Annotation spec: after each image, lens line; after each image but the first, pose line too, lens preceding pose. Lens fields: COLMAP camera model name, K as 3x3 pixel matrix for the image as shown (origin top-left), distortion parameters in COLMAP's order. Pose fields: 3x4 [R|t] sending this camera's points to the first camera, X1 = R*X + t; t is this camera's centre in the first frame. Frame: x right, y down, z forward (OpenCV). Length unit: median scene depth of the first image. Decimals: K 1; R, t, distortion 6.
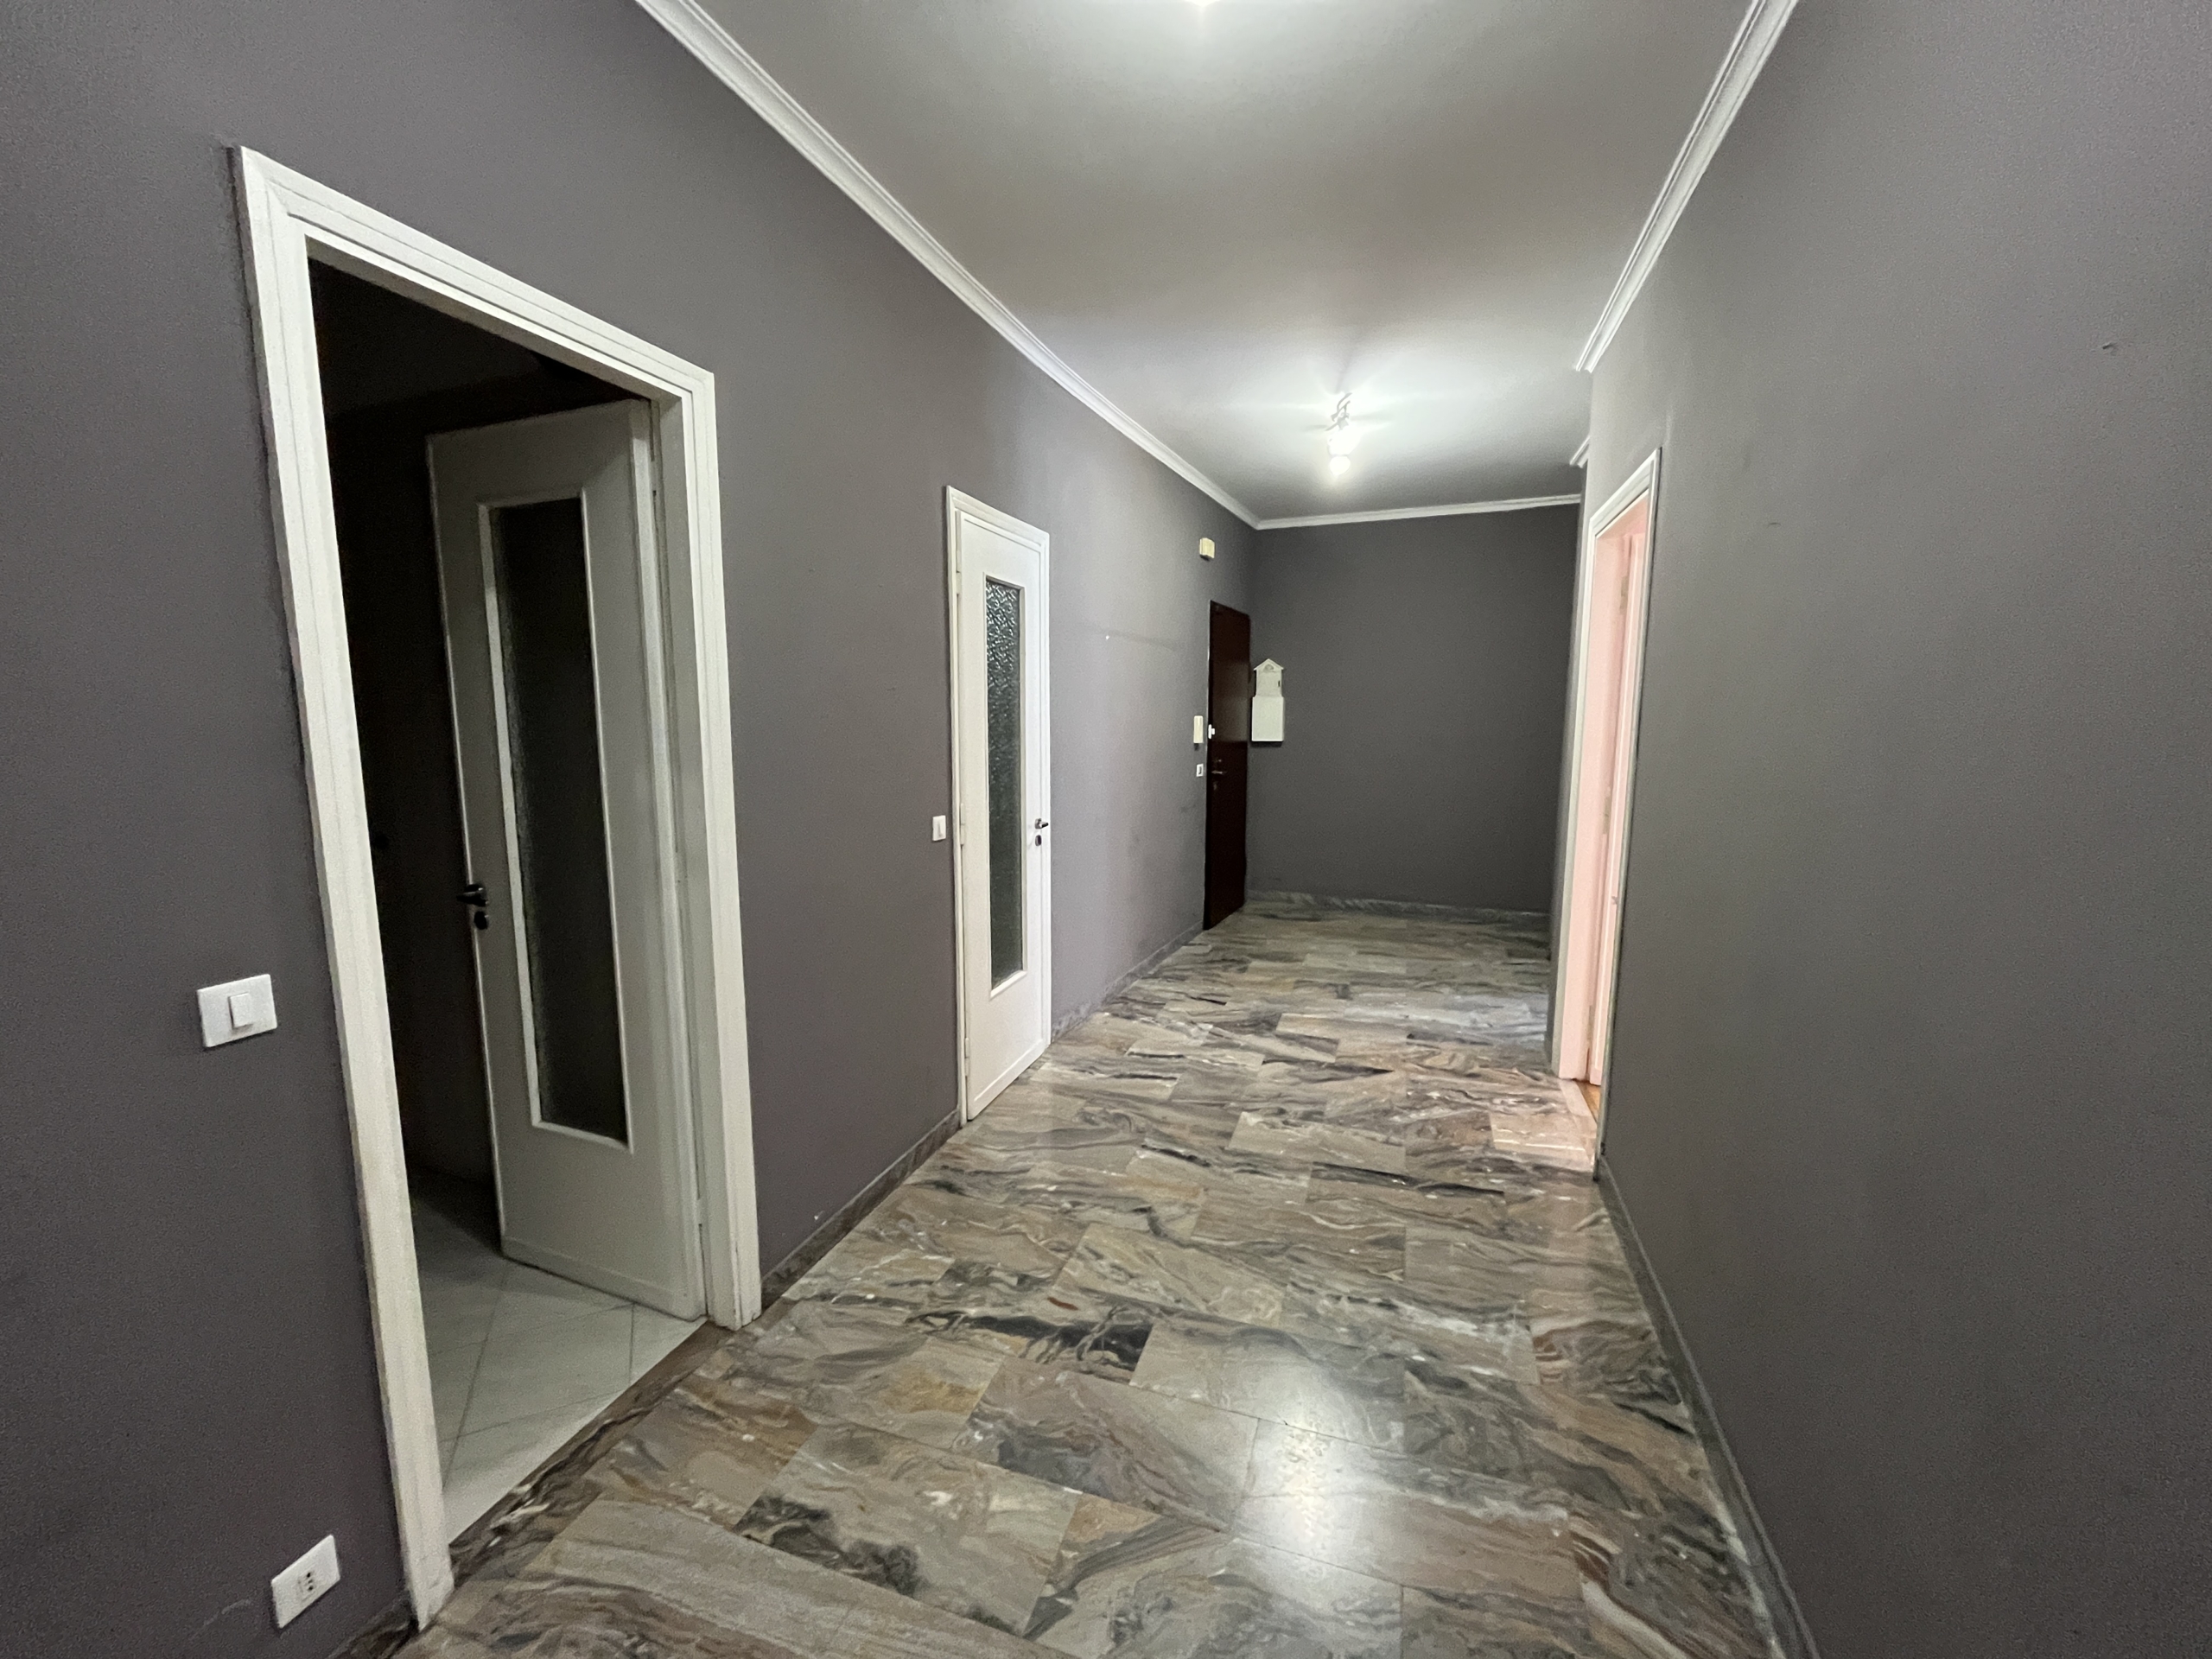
lens RADIAL K [[893.0, 0, 1093.9], [0, 893.0, 833.9], [0, 0, 1]] dist [-0.003612, 0.000350]
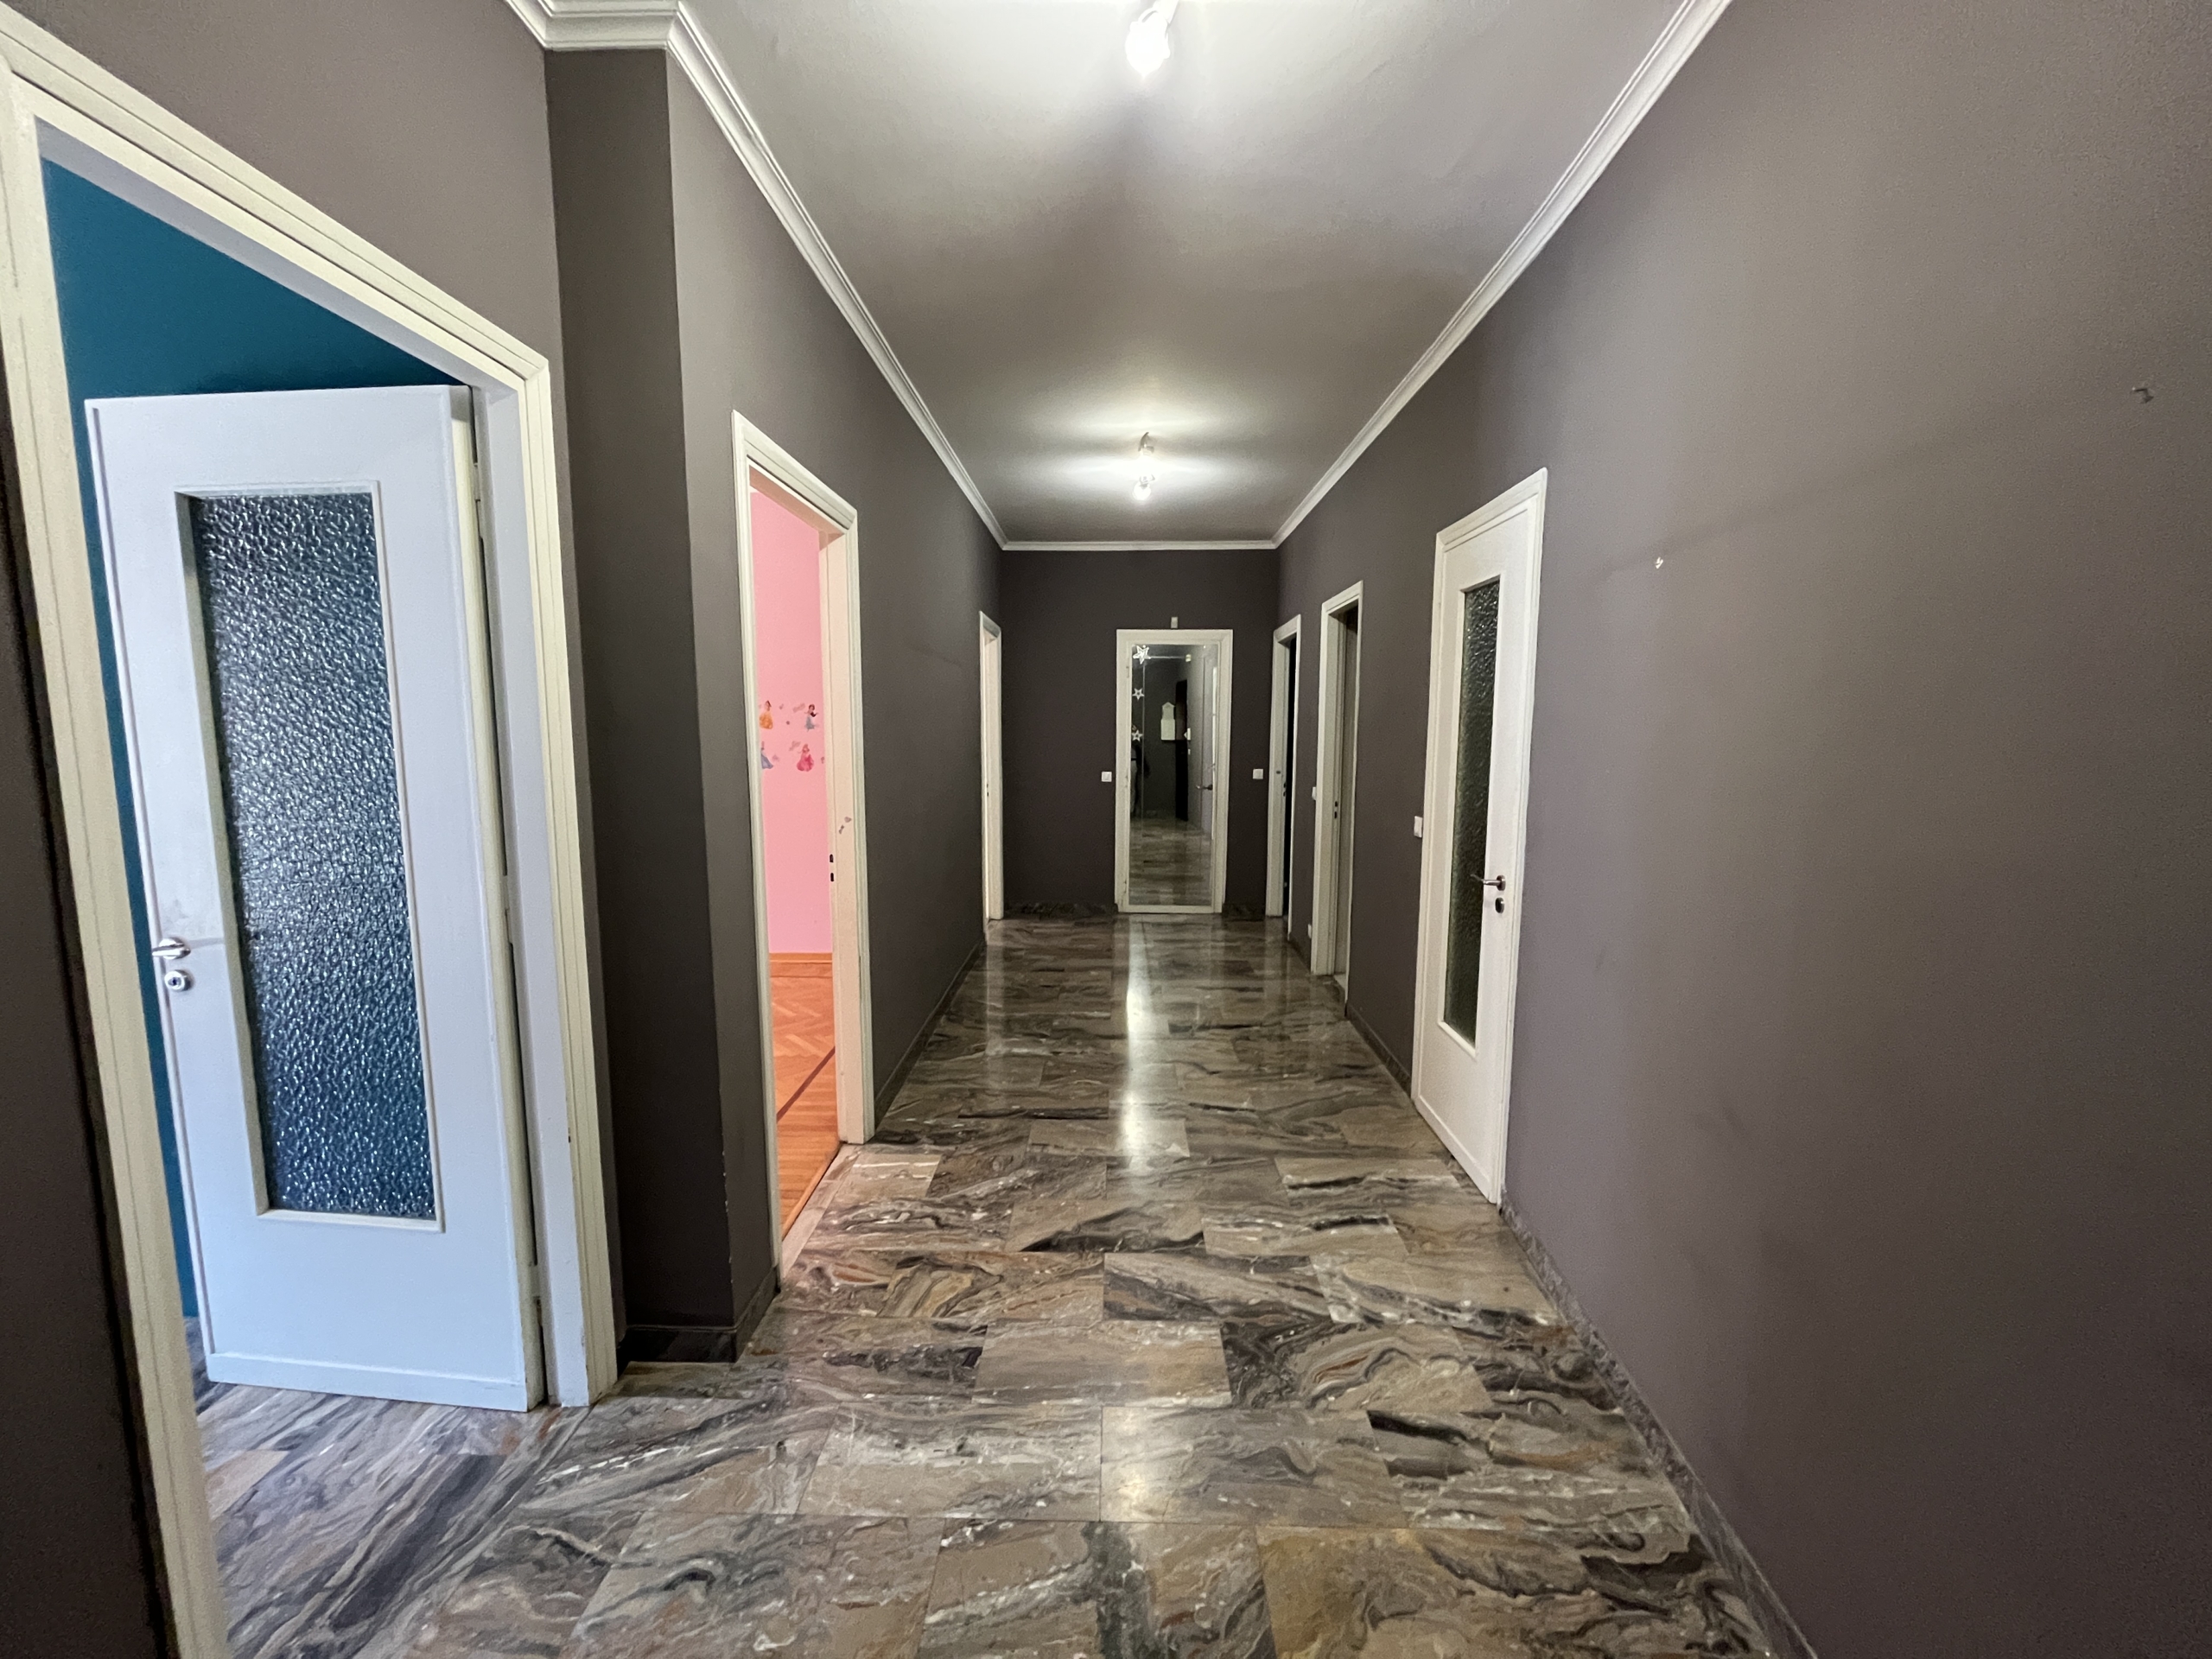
lens RADIAL K [[893.0, 0, 1102.3], [0, 893.0, 830.9], [0, 0, 1]] dist [-0.003612, 0.000350]
pose [[-0.949479, 0.034798, -0.311896, 0.496452], [-0.045409, 0.968142, 0.246249, -0.227863], [0.310528, 0.247971, -0.917650, 1.624291]]
